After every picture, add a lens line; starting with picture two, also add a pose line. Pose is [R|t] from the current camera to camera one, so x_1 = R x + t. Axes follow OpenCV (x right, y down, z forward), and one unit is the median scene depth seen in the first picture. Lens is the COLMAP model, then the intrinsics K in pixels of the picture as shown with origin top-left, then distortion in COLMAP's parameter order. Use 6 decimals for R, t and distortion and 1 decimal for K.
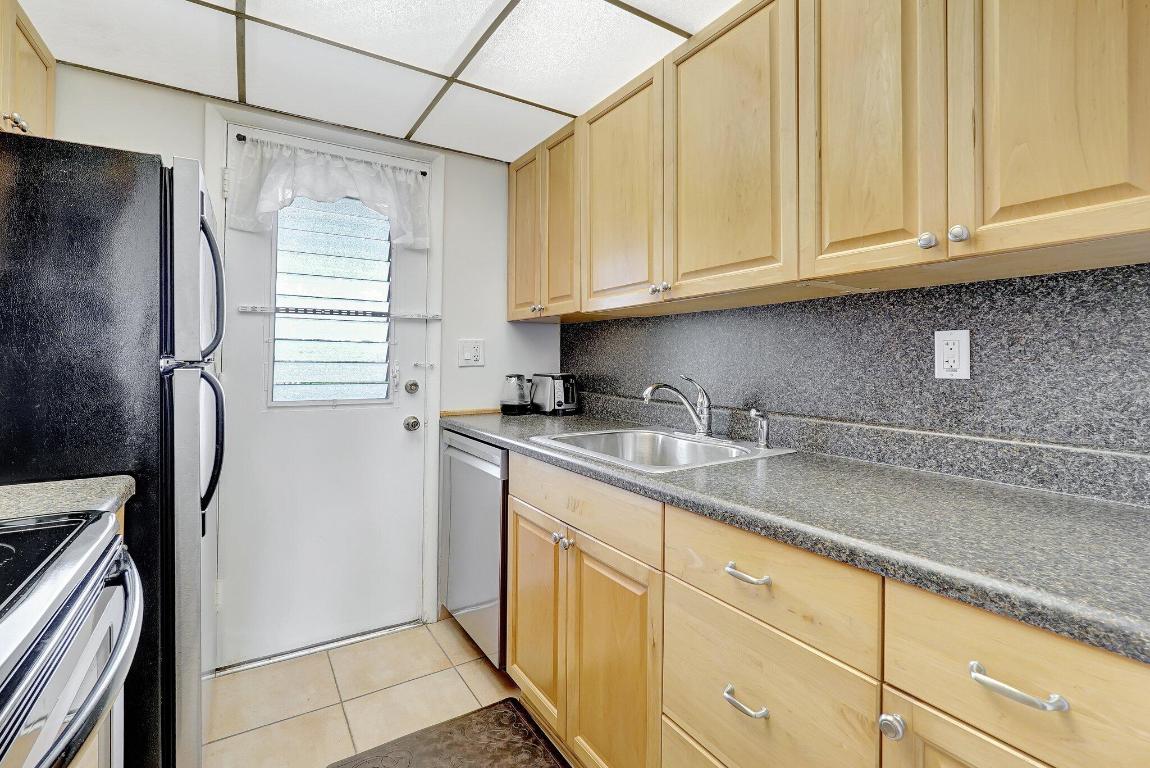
lens RADIAL K [[527.1, 0, 571.4], [0, 527.1, 350.1], [0, 0, 1]] dist [-0.000155, 0.000532]
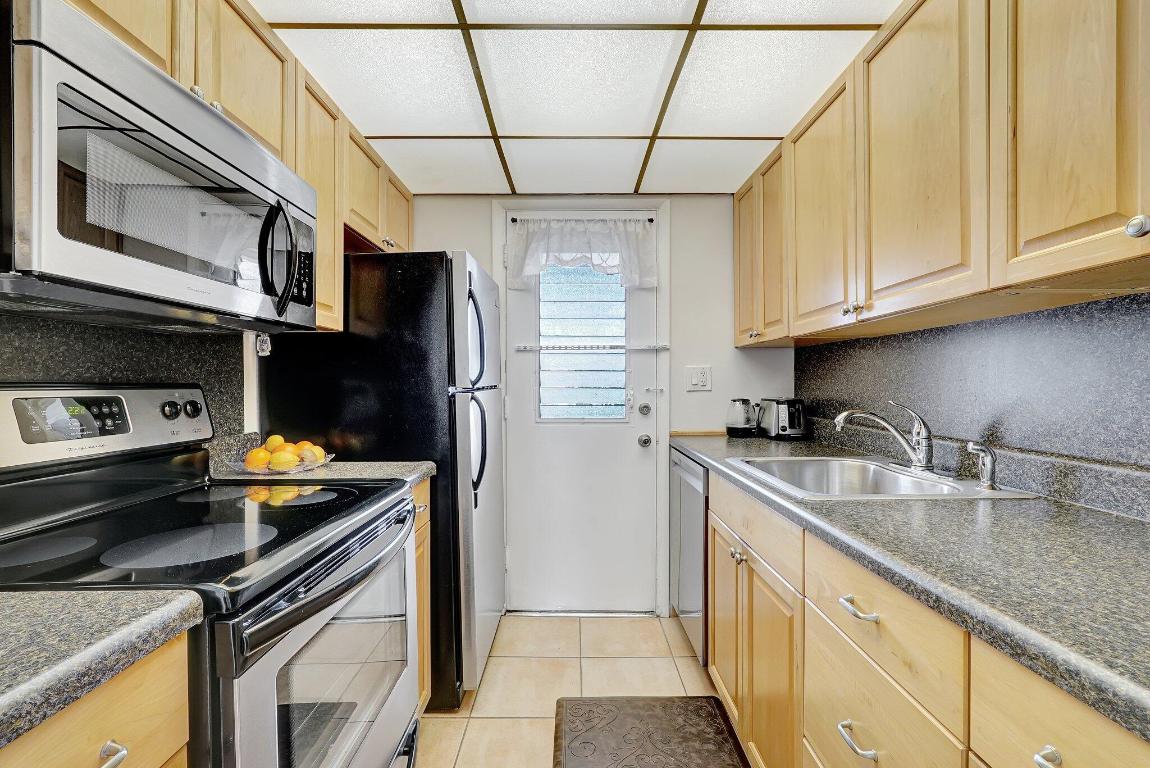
lens RADIAL K [[512.9, 0, 575.0], [0, 512.9, 384.0], [0, 0, 1]] dist [-0.003988, 0.008225]
pose [[0.847556, -0.007788, -0.530648, 0.207564], [0.018177, 0.999732, 0.014361, -0.004241], [0.530394, -0.021817, 0.847471, -0.032068]]
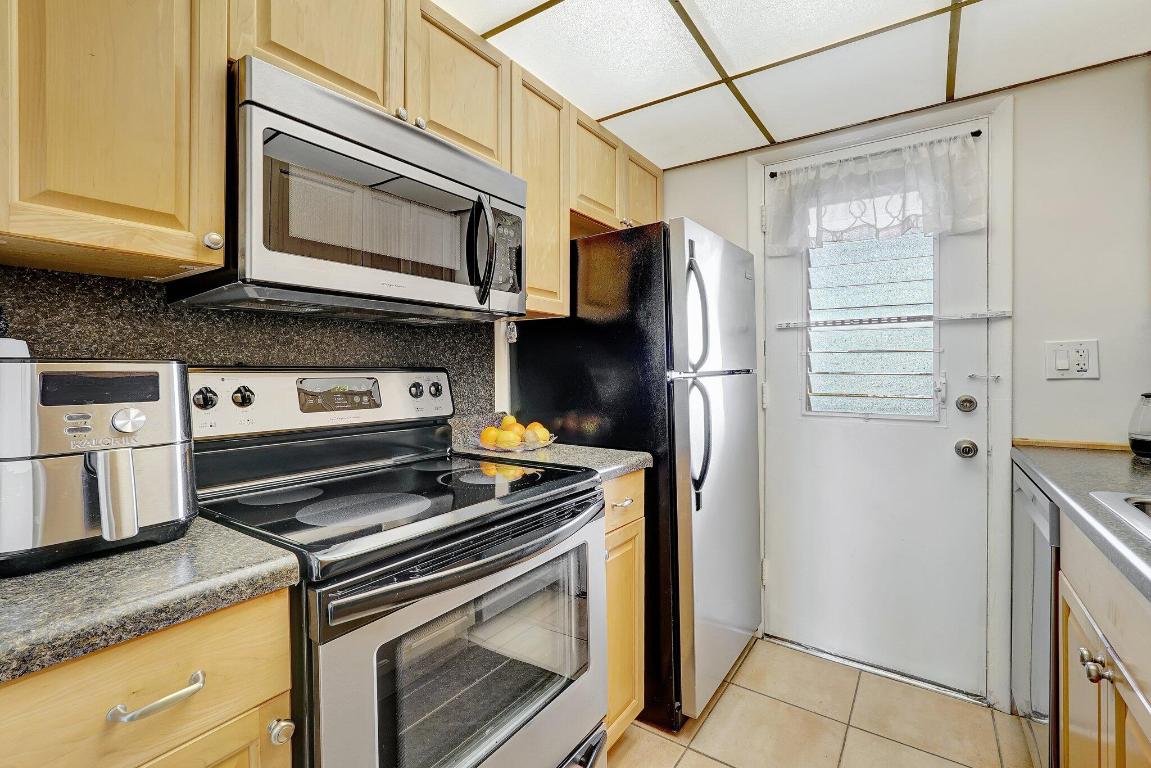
lens RADIAL K [[520.3, 0, 580.1], [0, 520.3, 369.1], [0, 0, 1]] dist [0.000288, 0.000750]
pose [[0.399007, -0.008388, -0.916909, 0.247336], [0.022622, 0.999744, 0.000698, 0.003145], [0.916669, -0.021021, 0.399095, 0.179304]]
